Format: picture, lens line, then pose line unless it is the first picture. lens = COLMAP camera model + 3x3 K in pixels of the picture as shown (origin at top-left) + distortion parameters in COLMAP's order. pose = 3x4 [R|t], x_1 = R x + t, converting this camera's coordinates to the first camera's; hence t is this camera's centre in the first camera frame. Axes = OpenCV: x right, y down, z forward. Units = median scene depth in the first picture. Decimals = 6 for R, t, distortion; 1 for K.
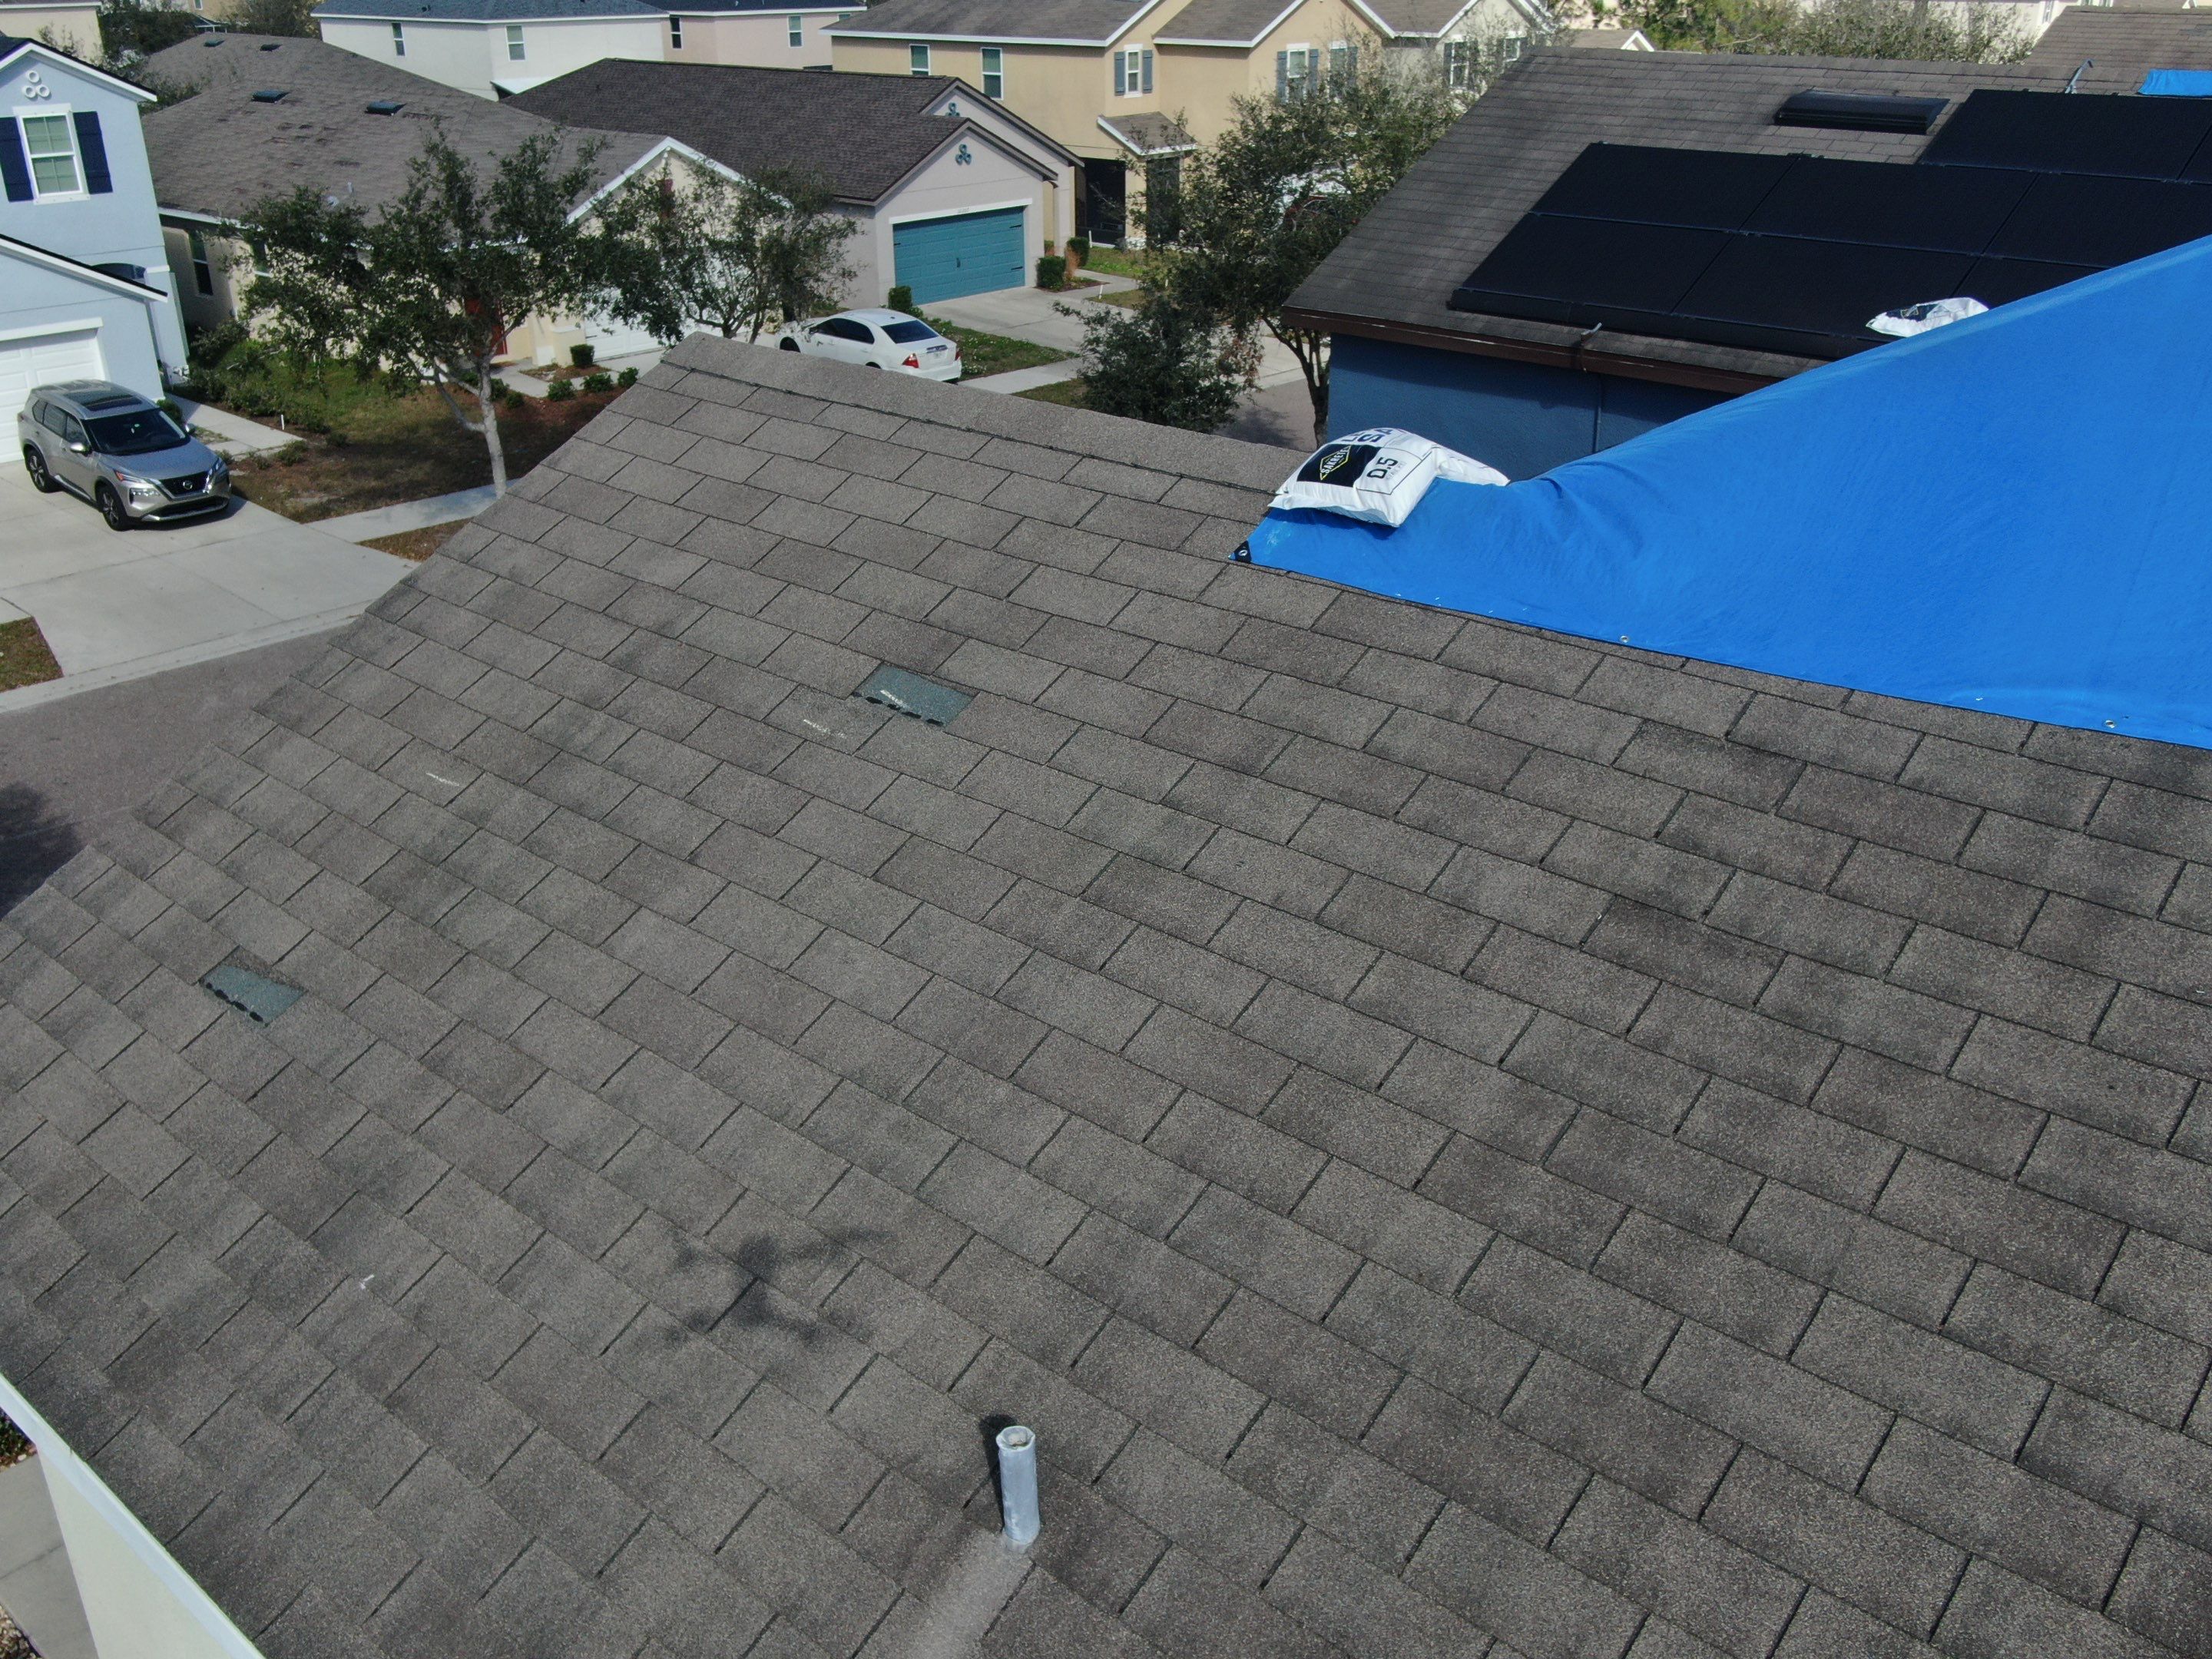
lens RADIAL K [[1961.8, 0, 1112.7], [0, 1961.8, 845.1], [0, 0, 1]] dist [-0.006843, 0.004407]
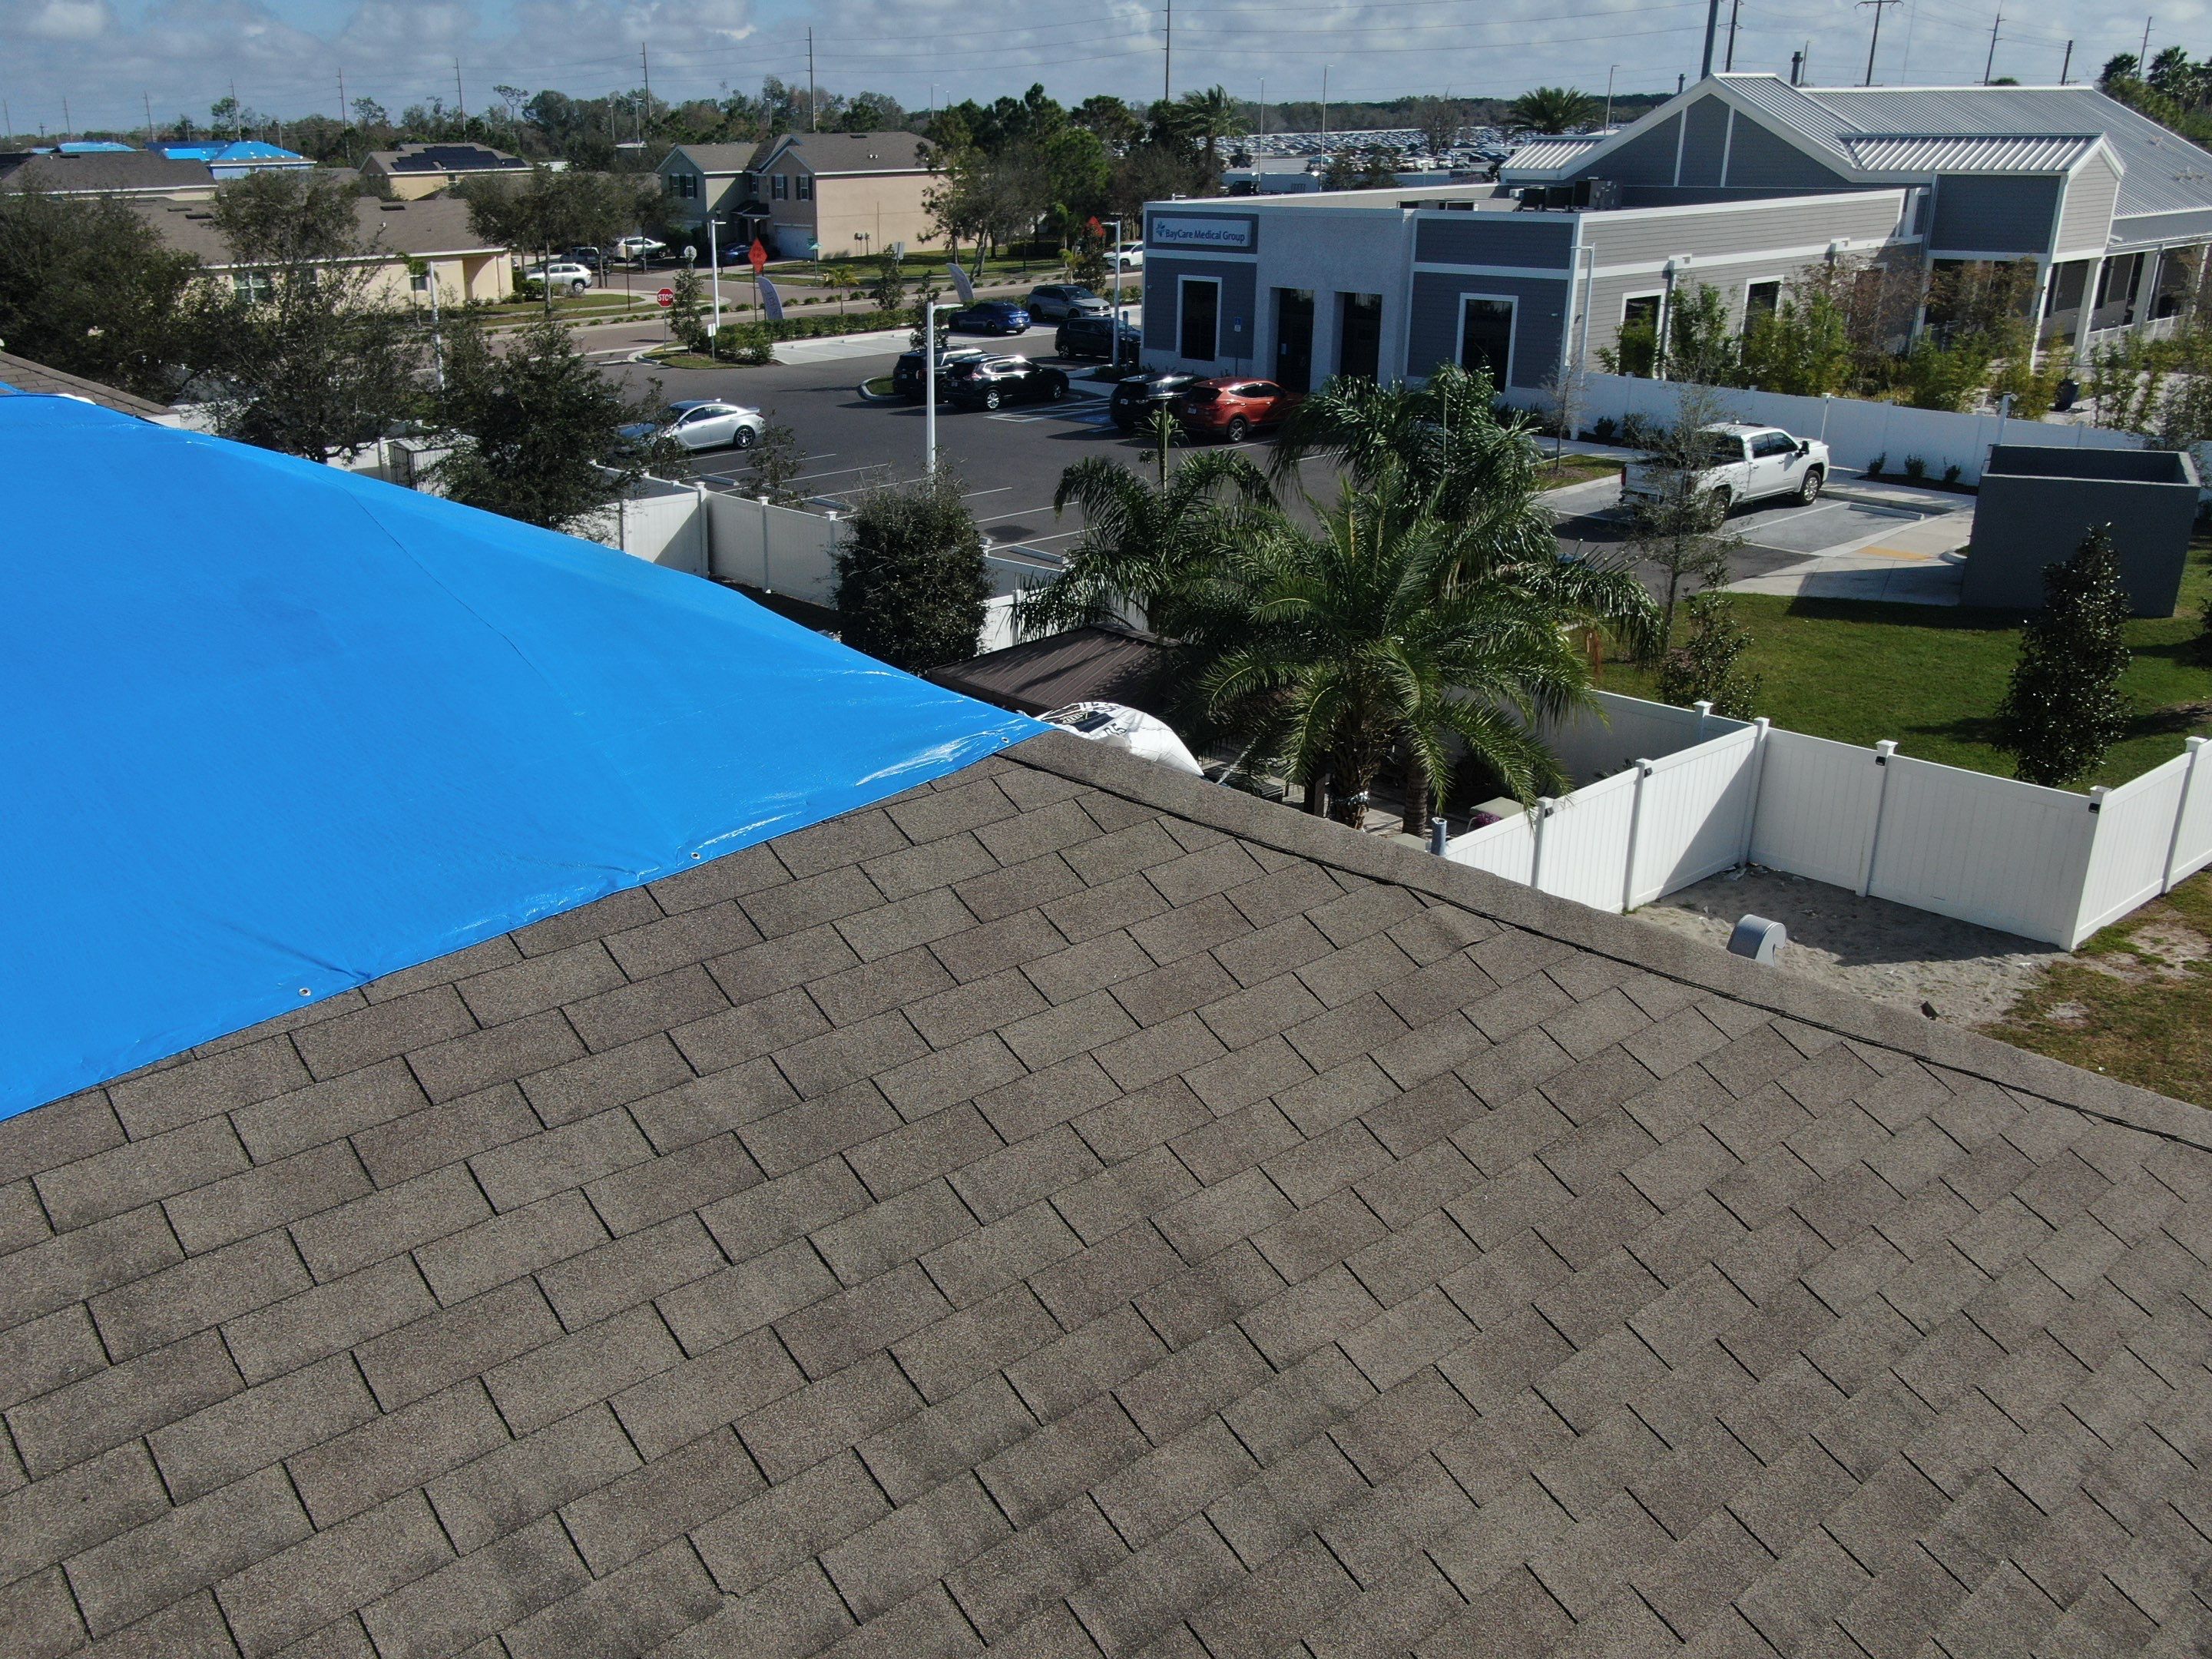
lens RADIAL K [[1961.8, 0, 1155.0], [0, 1961.8, 754.0], [0, 0, 1]] dist [-0.006843, 0.004407]
pose [[0.104856, -0.303603, 0.947011, -0.105357], [0.433289, 0.871073, 0.231283, -0.081566], [-0.895134, 0.386079, 0.222885, 0.060575]]
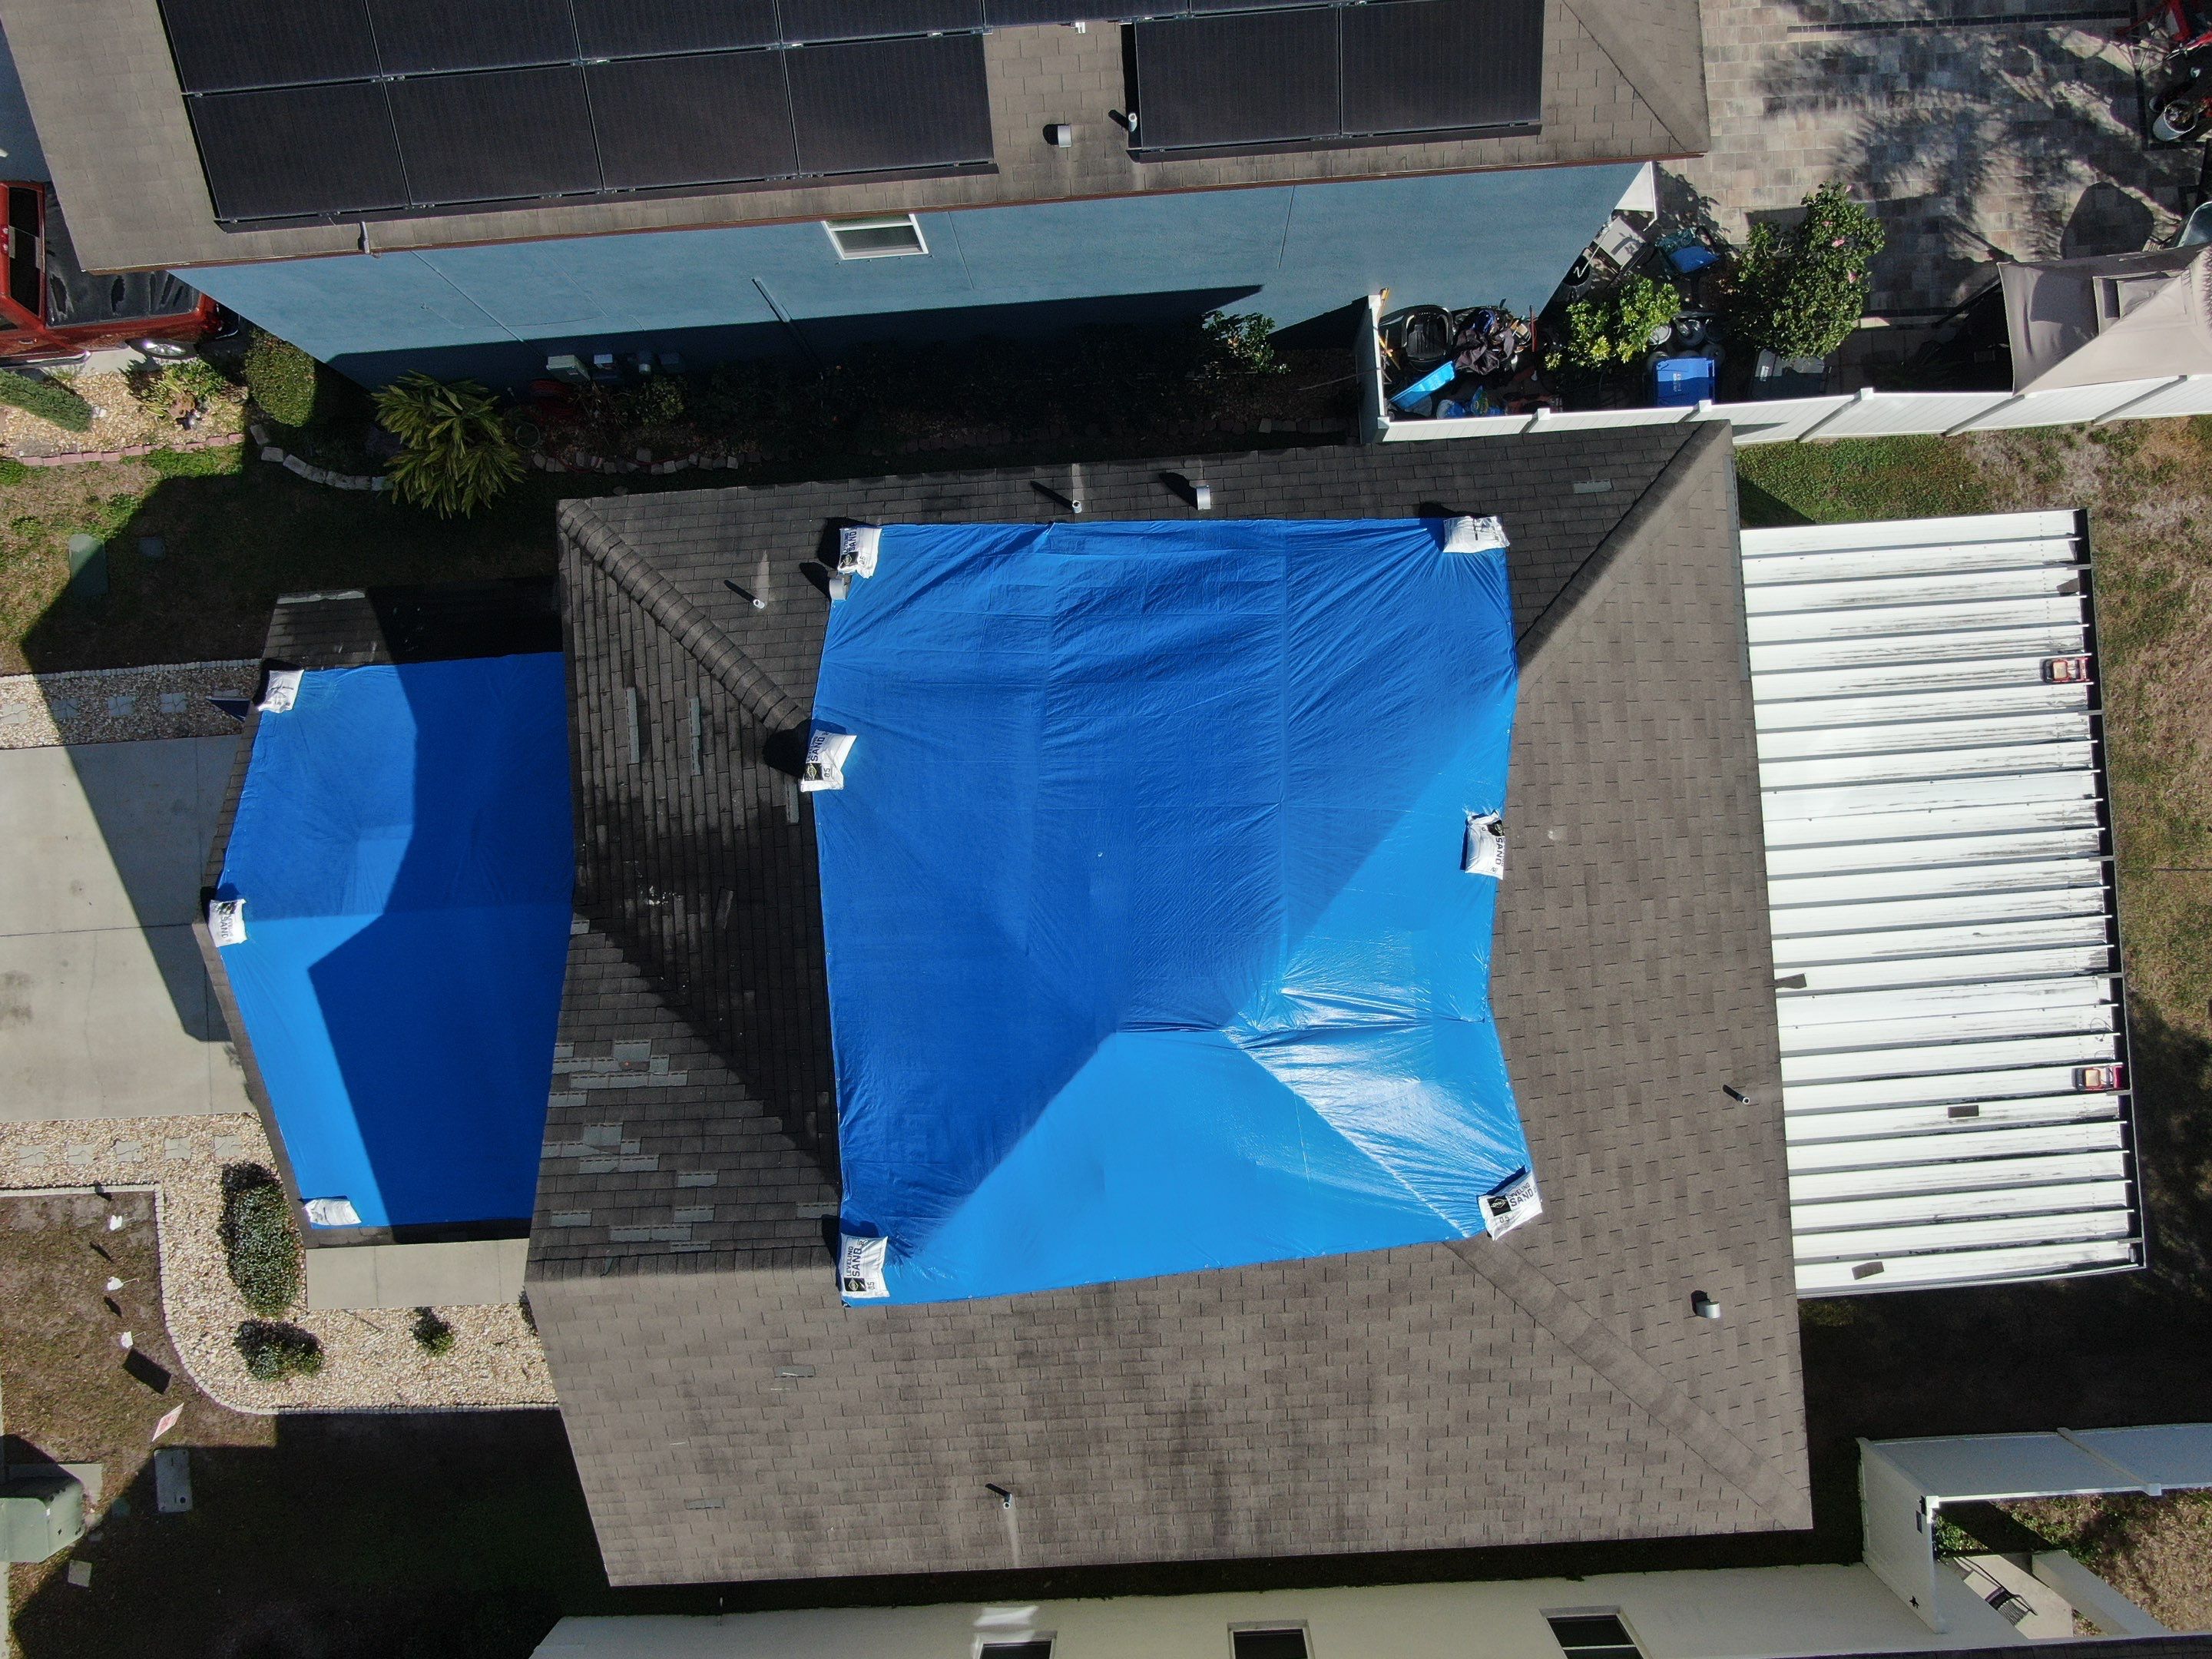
lens RADIAL K [[1584.2, 0, 1111.2], [0, 1584.2, 829.2], [0, 0, 1]] dist [-0.027818, 0.011935]
pose [[0.709512, -0.704693, 0.000187, 0.589848], [0.325910, 0.328375, 0.886540, -1.634190], [-0.624800, -0.628950, 0.462652, -0.008718]]
